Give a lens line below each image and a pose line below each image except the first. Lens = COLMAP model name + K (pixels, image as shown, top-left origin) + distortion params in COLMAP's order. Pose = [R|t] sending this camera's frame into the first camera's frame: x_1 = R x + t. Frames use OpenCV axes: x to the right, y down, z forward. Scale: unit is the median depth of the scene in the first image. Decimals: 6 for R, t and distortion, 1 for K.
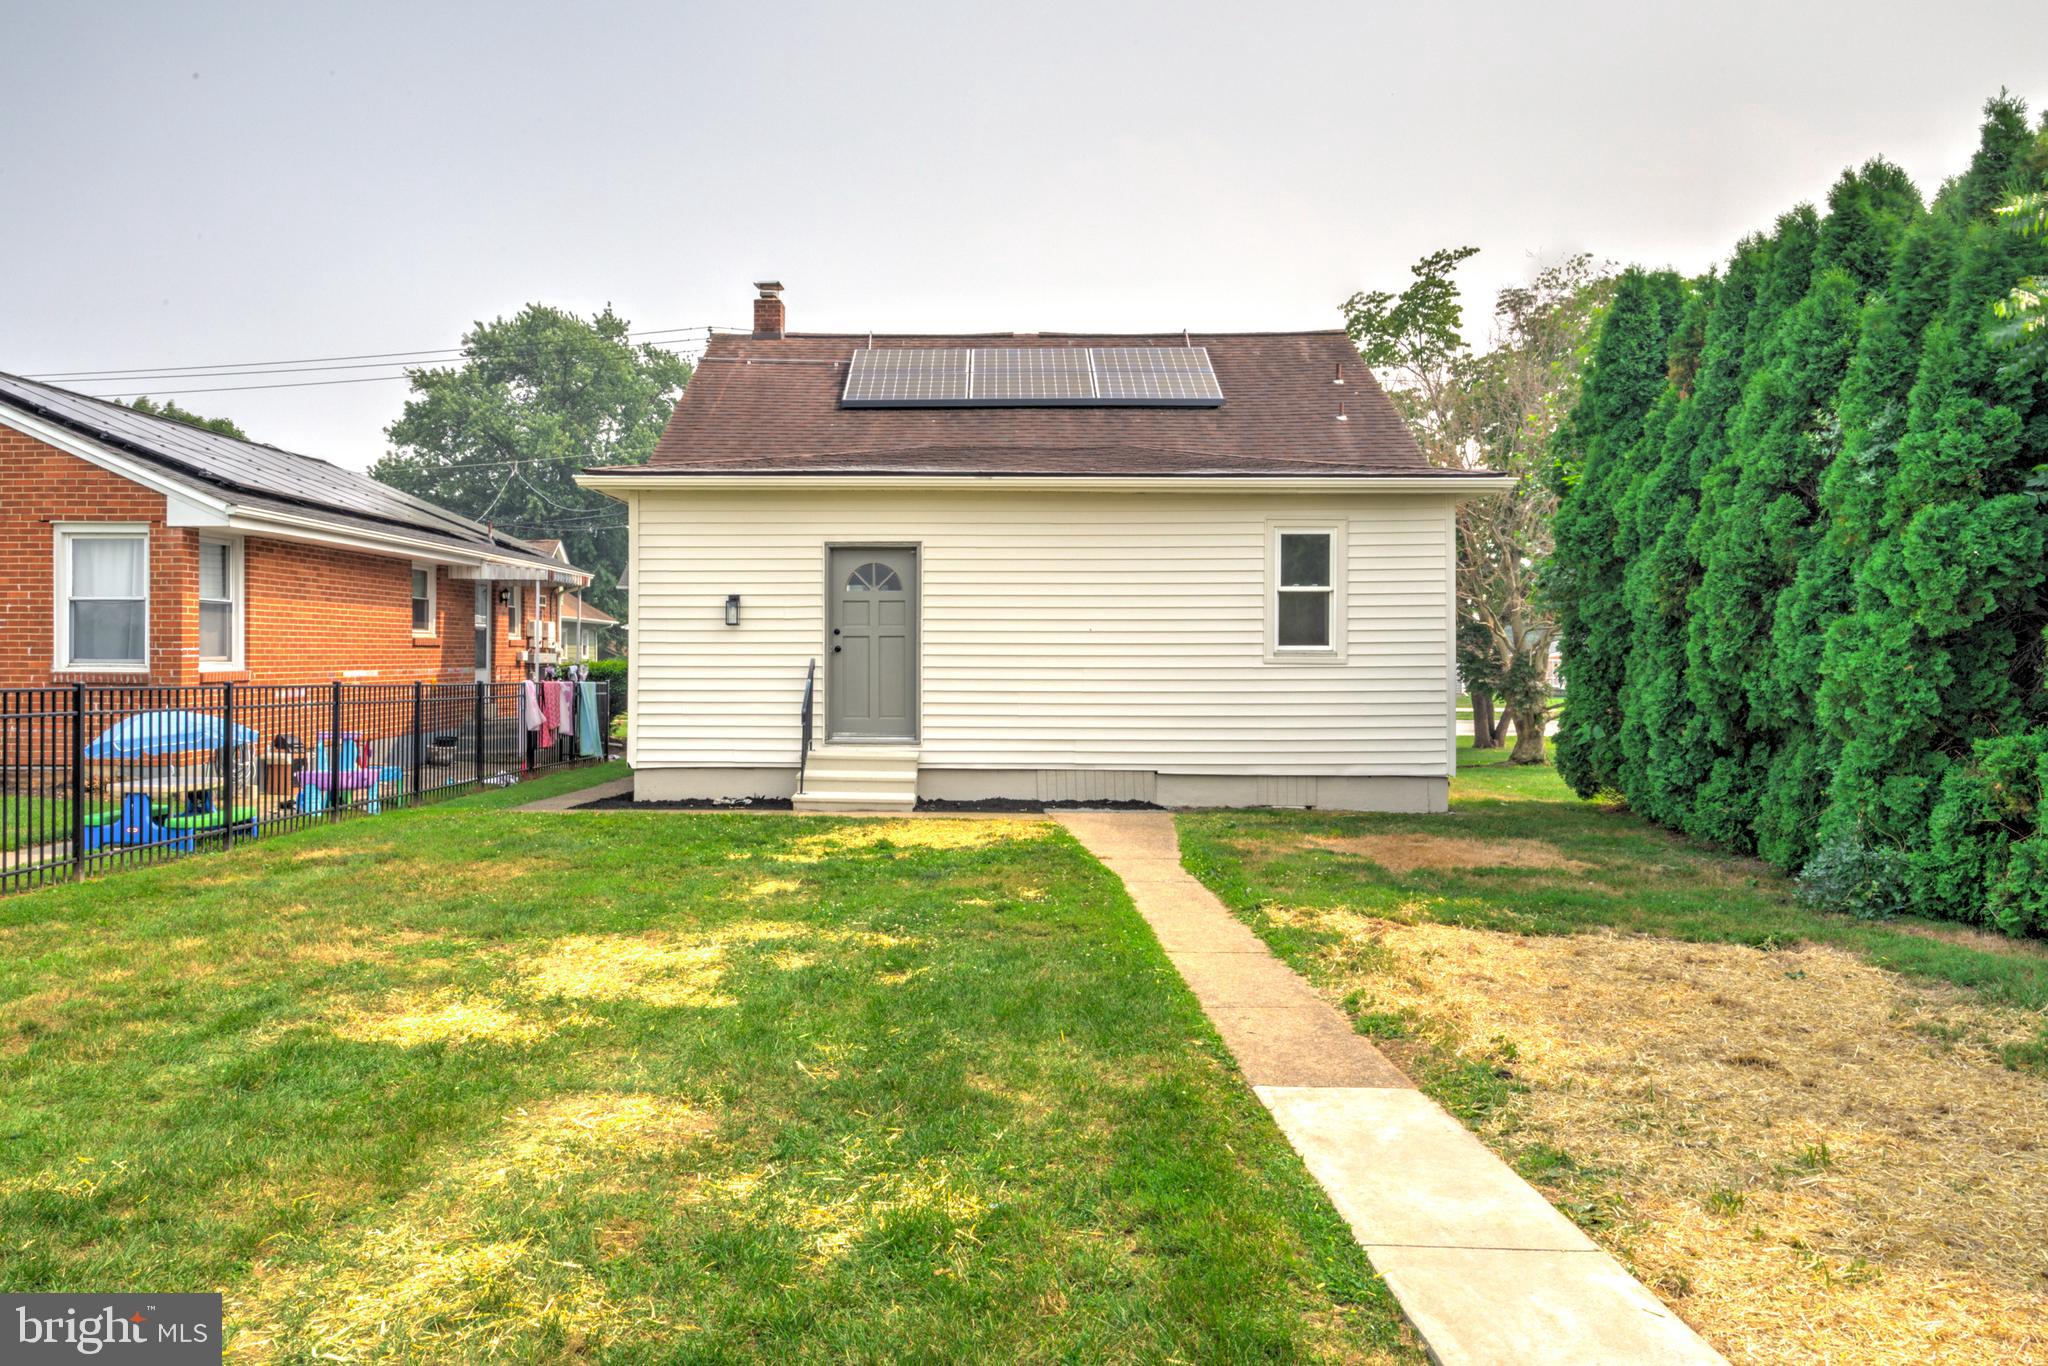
lens RADIAL K [[1304.7, 0, 1020.4], [0, 1304.7, 675.5], [0, 0, 1]] dist [0.028986, 0.000022]
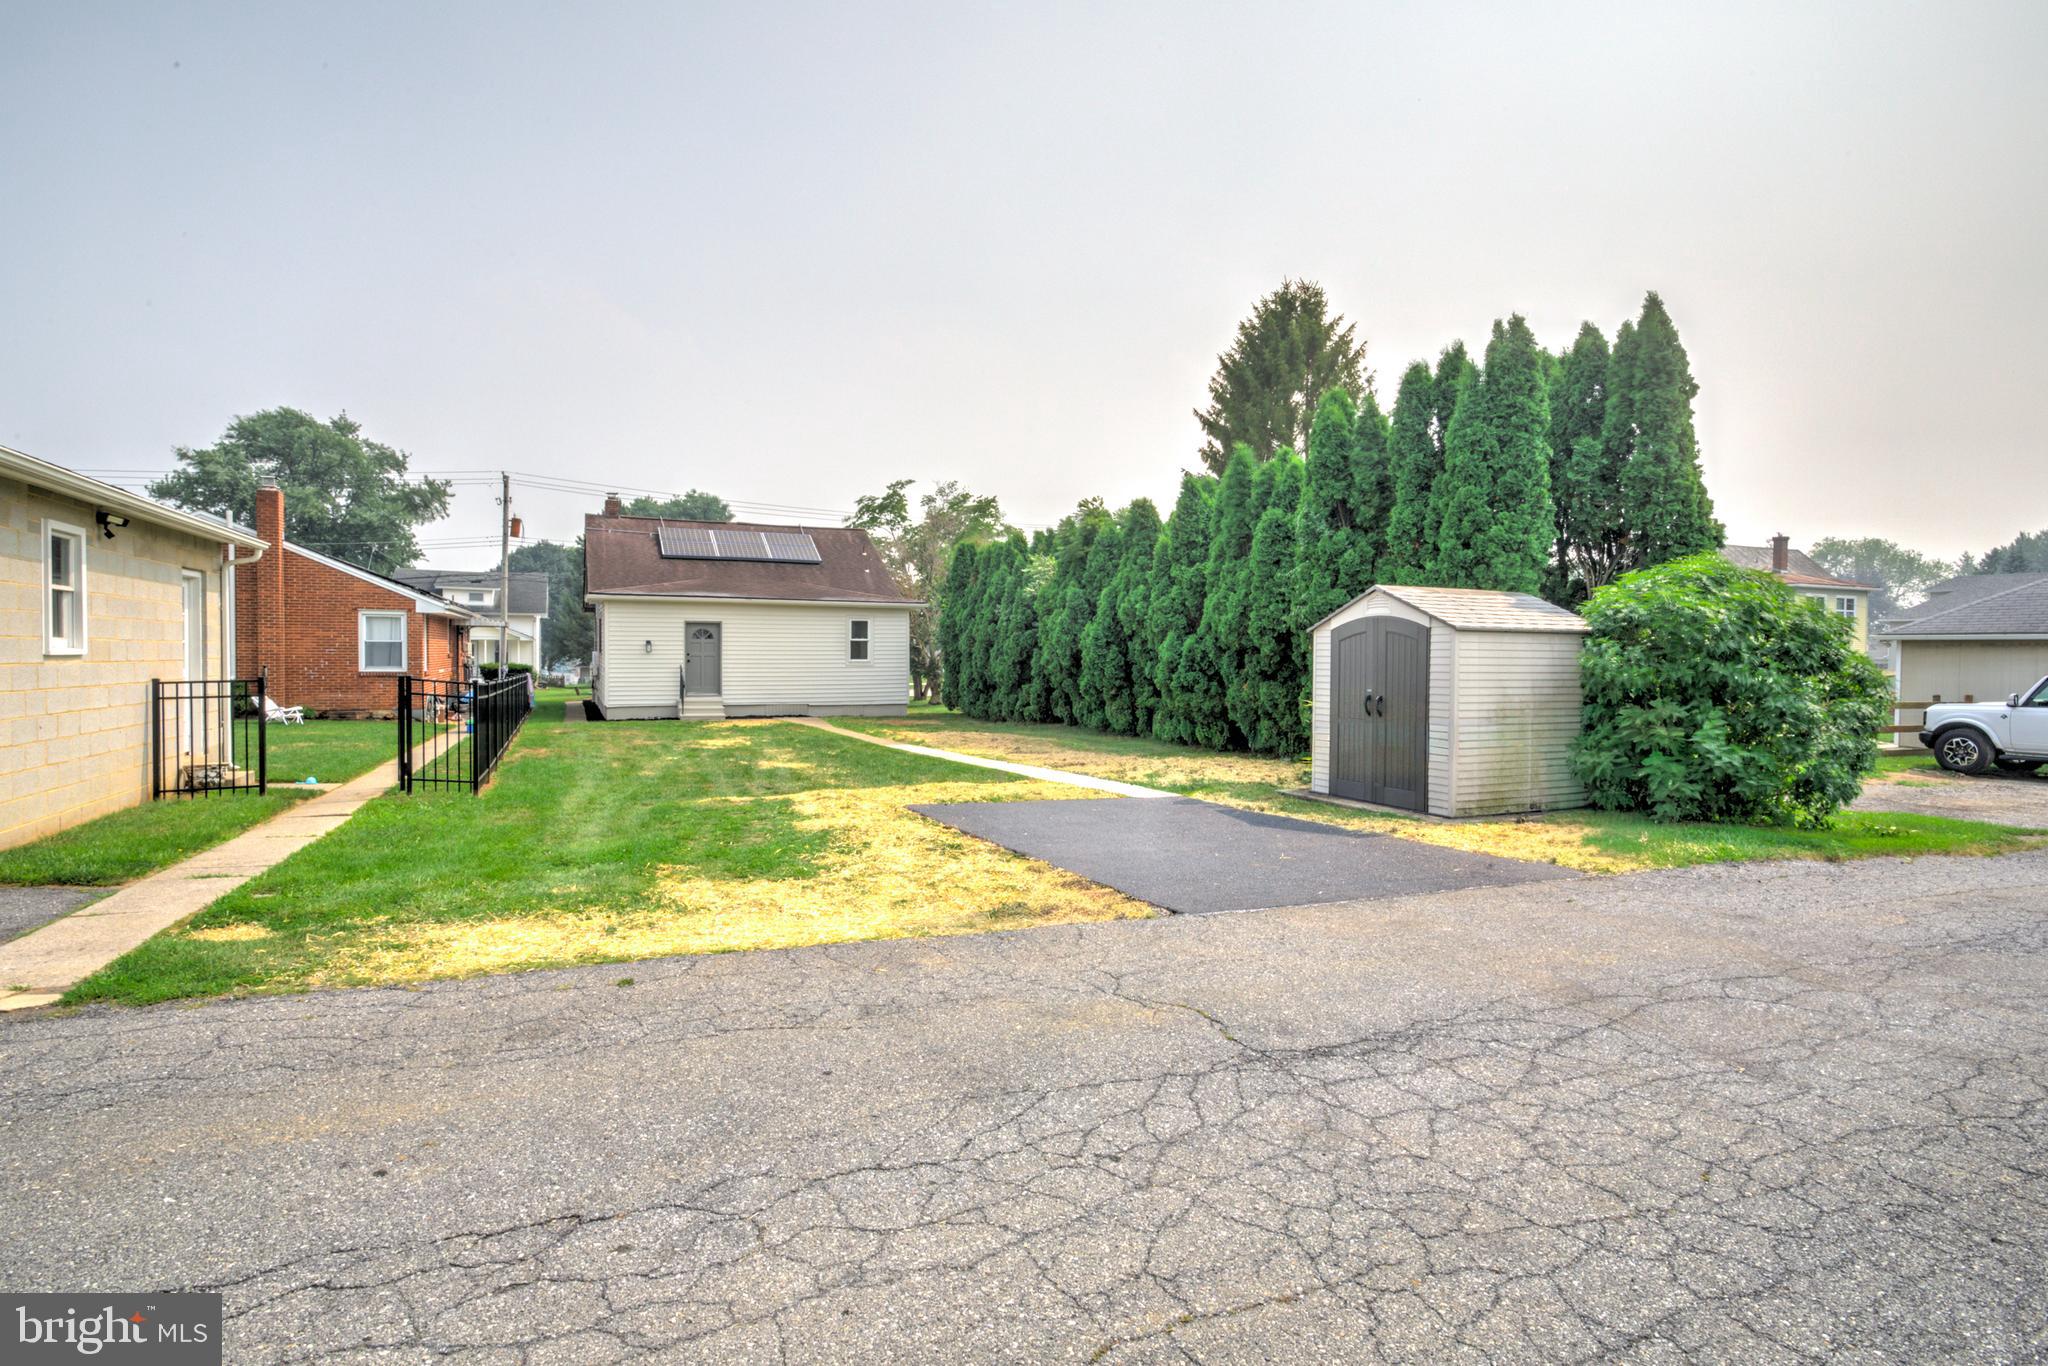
lens RADIAL K [[1025.9, 0, 1022.2], [0, 1025.9, 676.7], [0, 0, 1]] dist [-0.012612, -0.000197]
pose [[0.903463, -0.008134, 0.428589, -0.373076], [0.002342, 0.999899, 0.014040, -0.014364], [-0.428659, -0.011681, 0.903391, -1.040446]]
